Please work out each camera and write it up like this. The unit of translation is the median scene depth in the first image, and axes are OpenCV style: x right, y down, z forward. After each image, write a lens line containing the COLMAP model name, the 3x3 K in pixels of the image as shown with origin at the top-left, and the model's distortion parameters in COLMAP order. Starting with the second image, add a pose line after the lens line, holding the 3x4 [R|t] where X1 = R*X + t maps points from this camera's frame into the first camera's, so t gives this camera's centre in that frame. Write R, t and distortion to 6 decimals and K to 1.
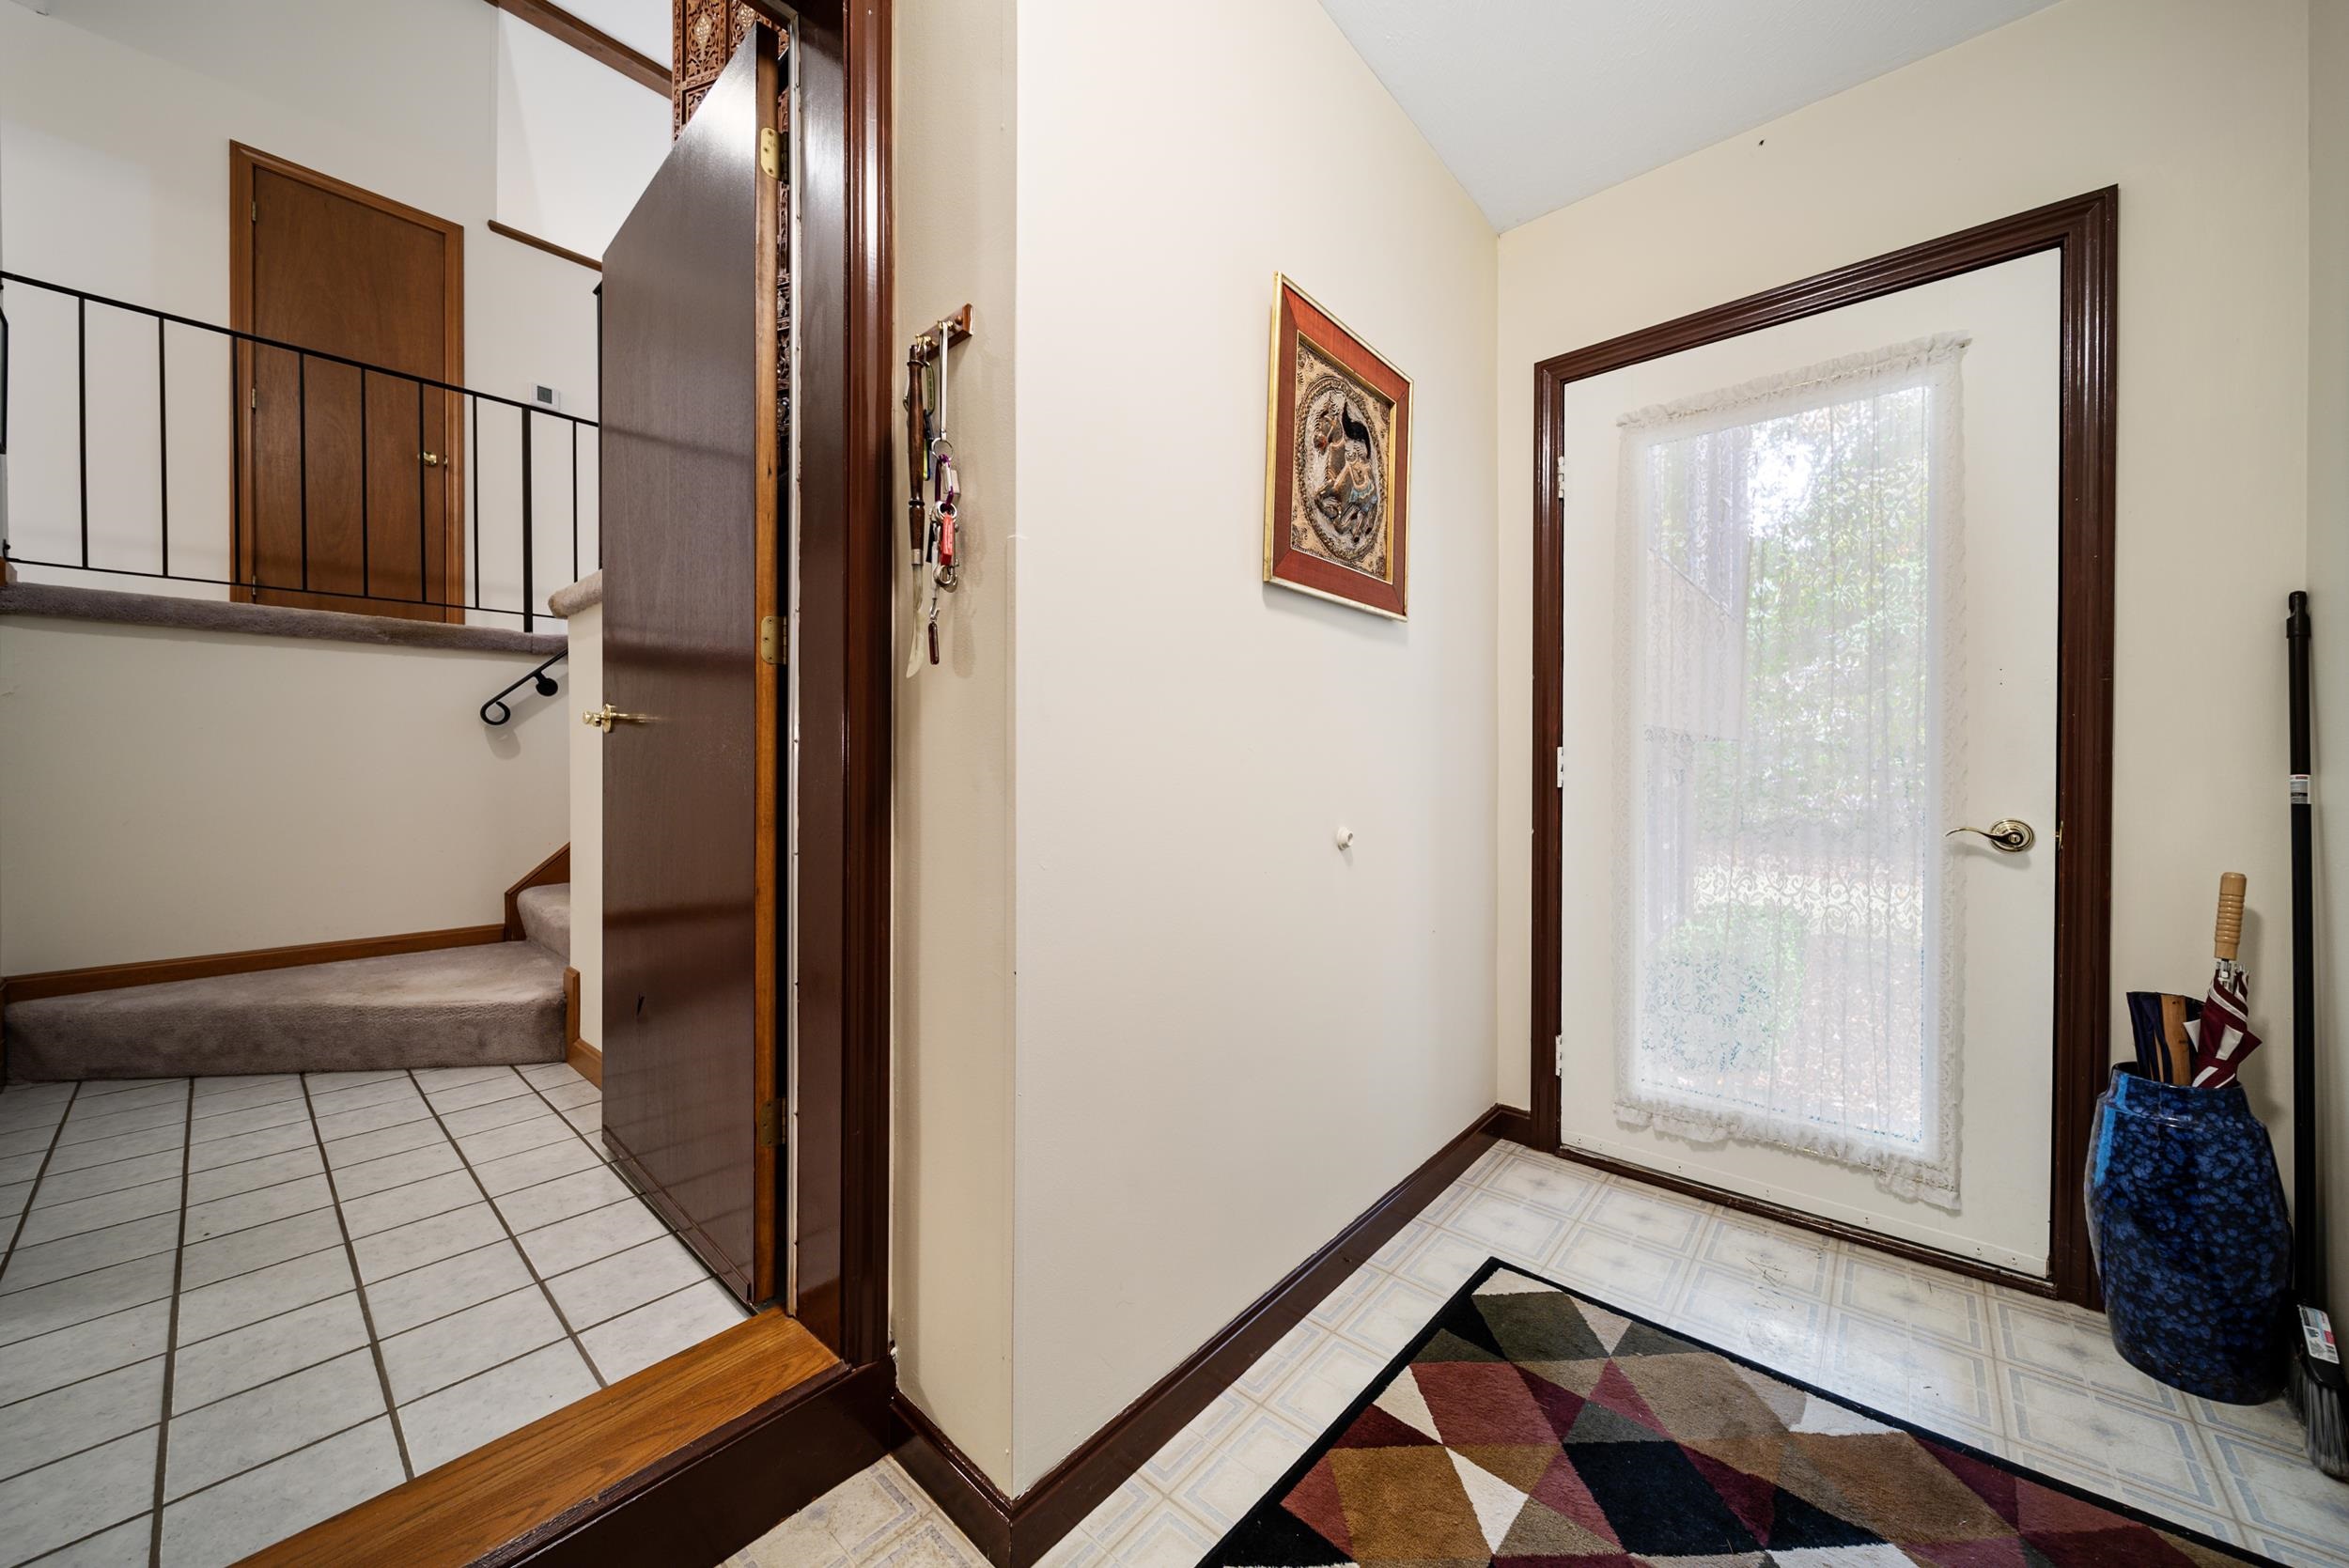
lens RADIAL K [[843.8, 0, 1182.5], [0, 843.8, 775.0], [0, 0, 1]] dist [-0.006676, -0.000030]
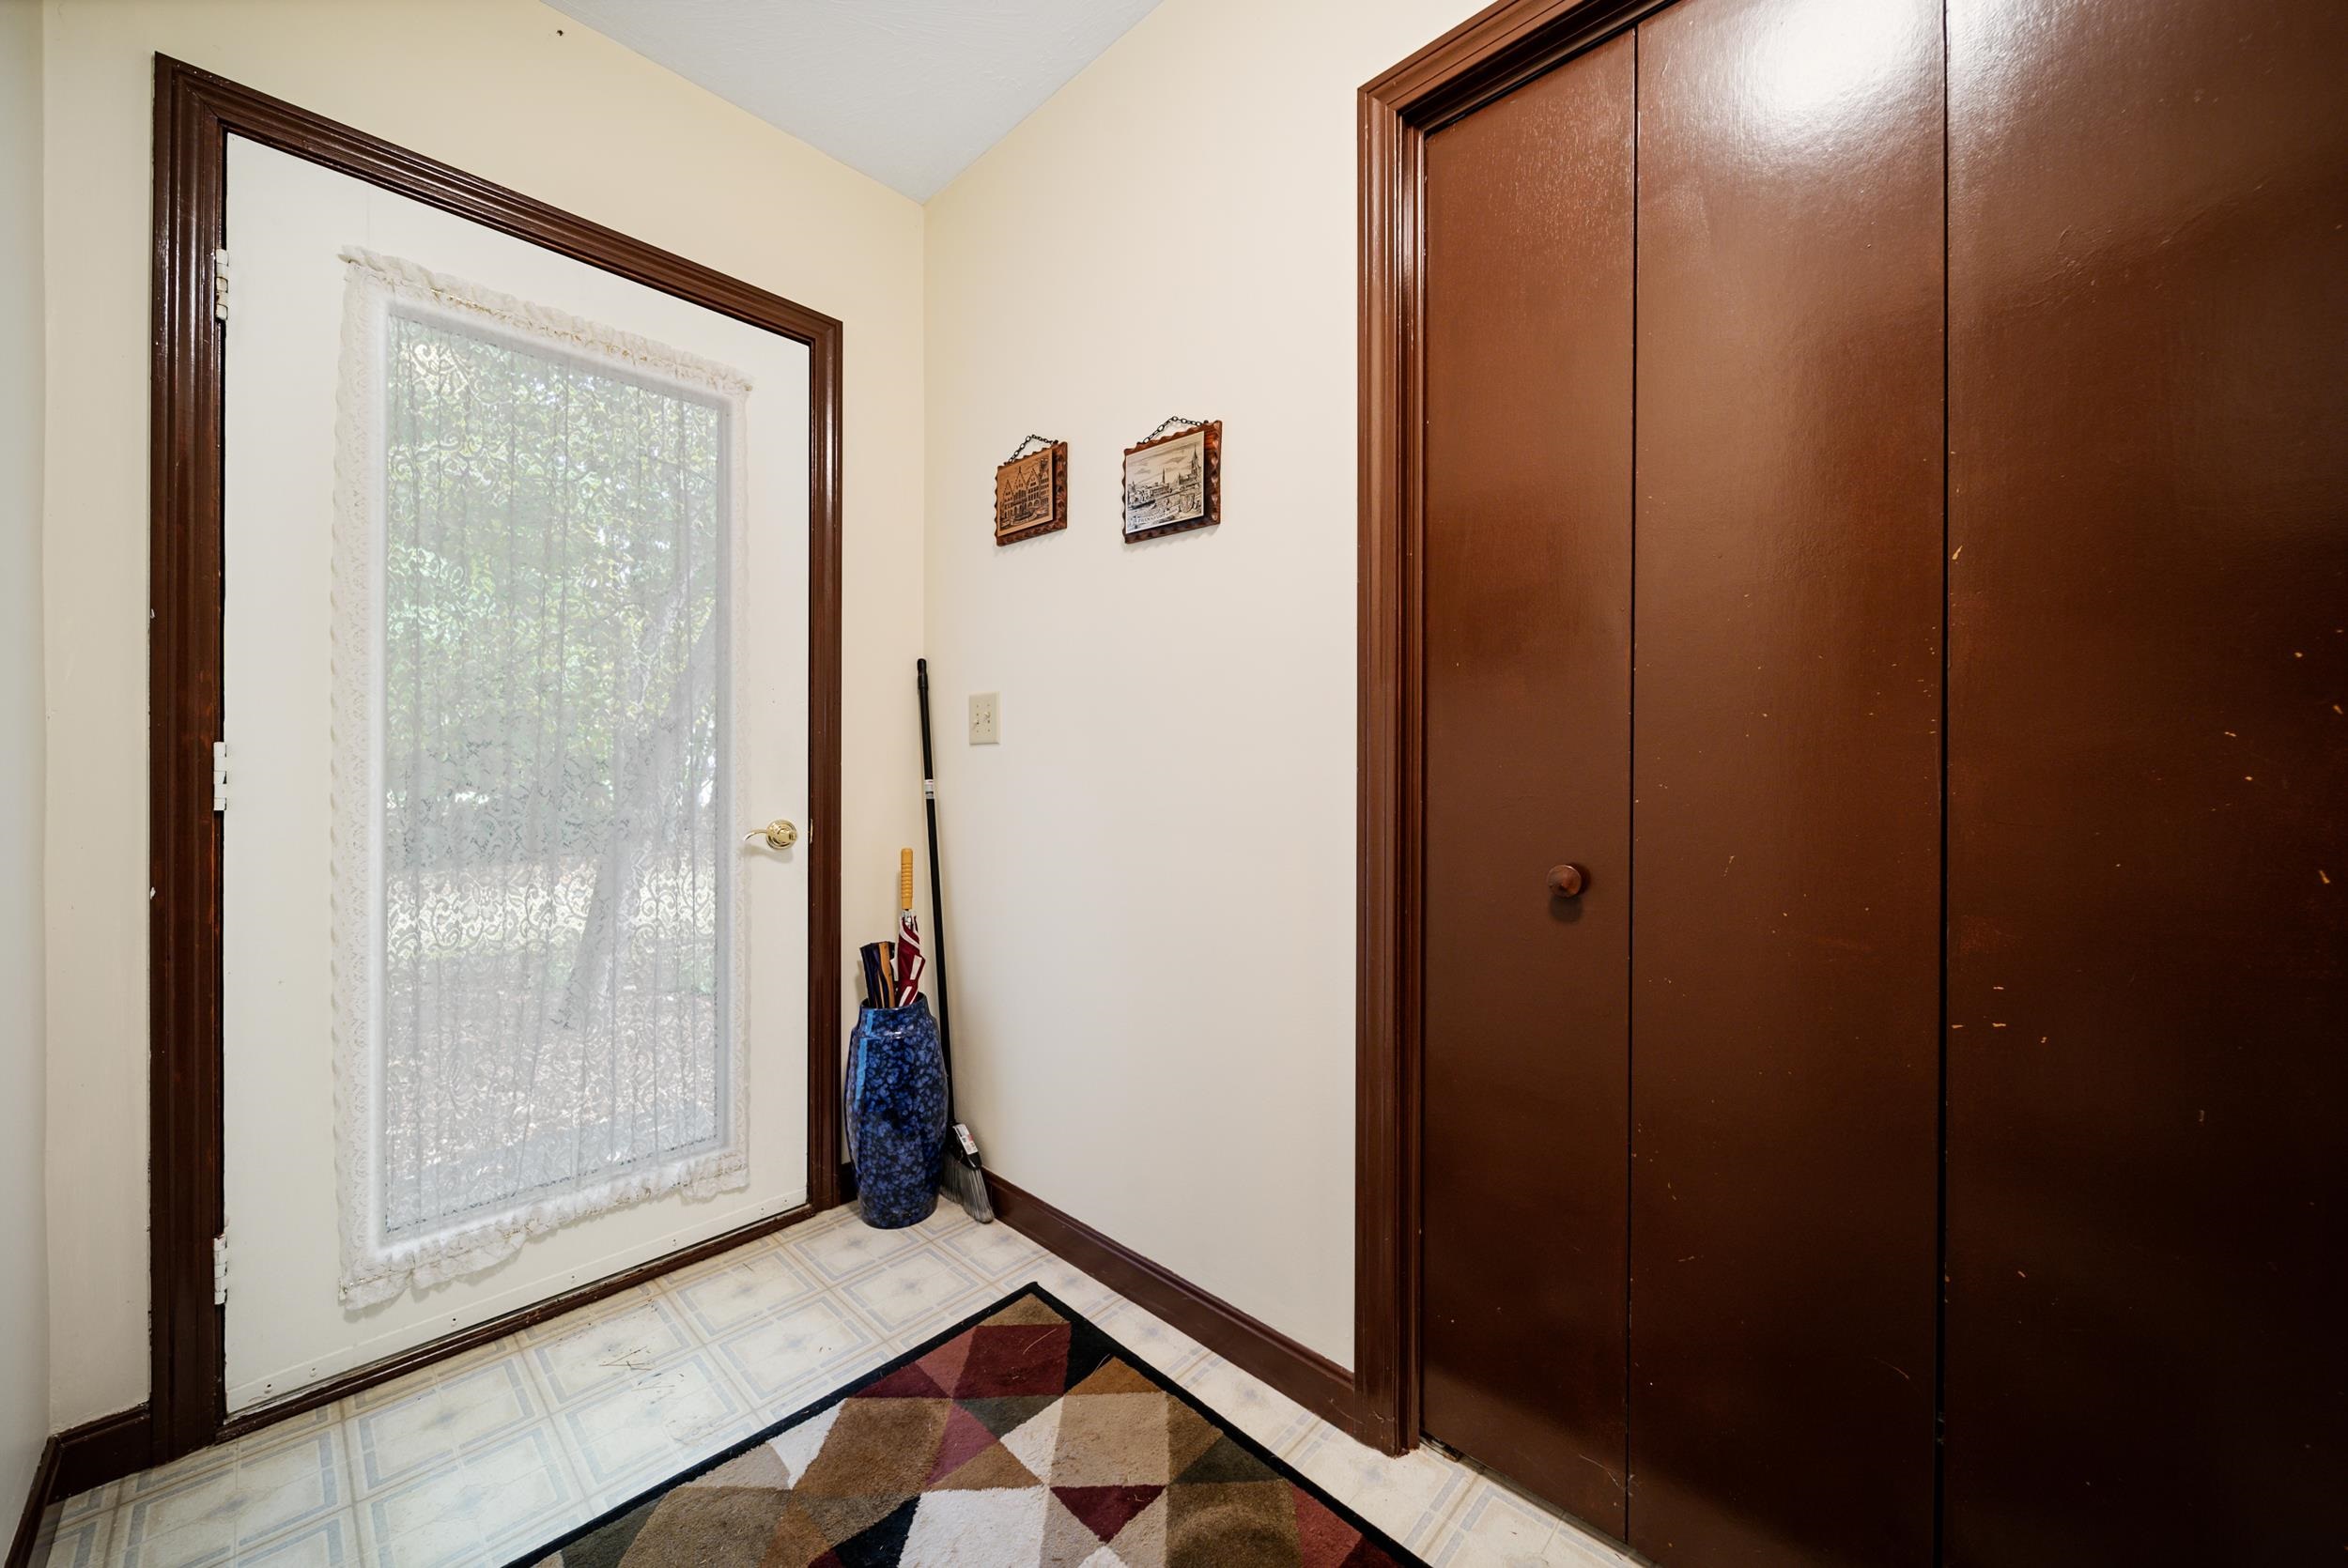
lens RADIAL K [[843.4, 0, 1182.0], [0, 843.4, 775.0], [0, 0, 1]] dist [-0.006676, -0.000030]
pose [[0.027871, -0.001977, 0.999610, -0.159926], [0.010720, 0.999941, 0.001679, -0.005991], [-0.999554, 0.010669, 0.027890, 0.441776]]
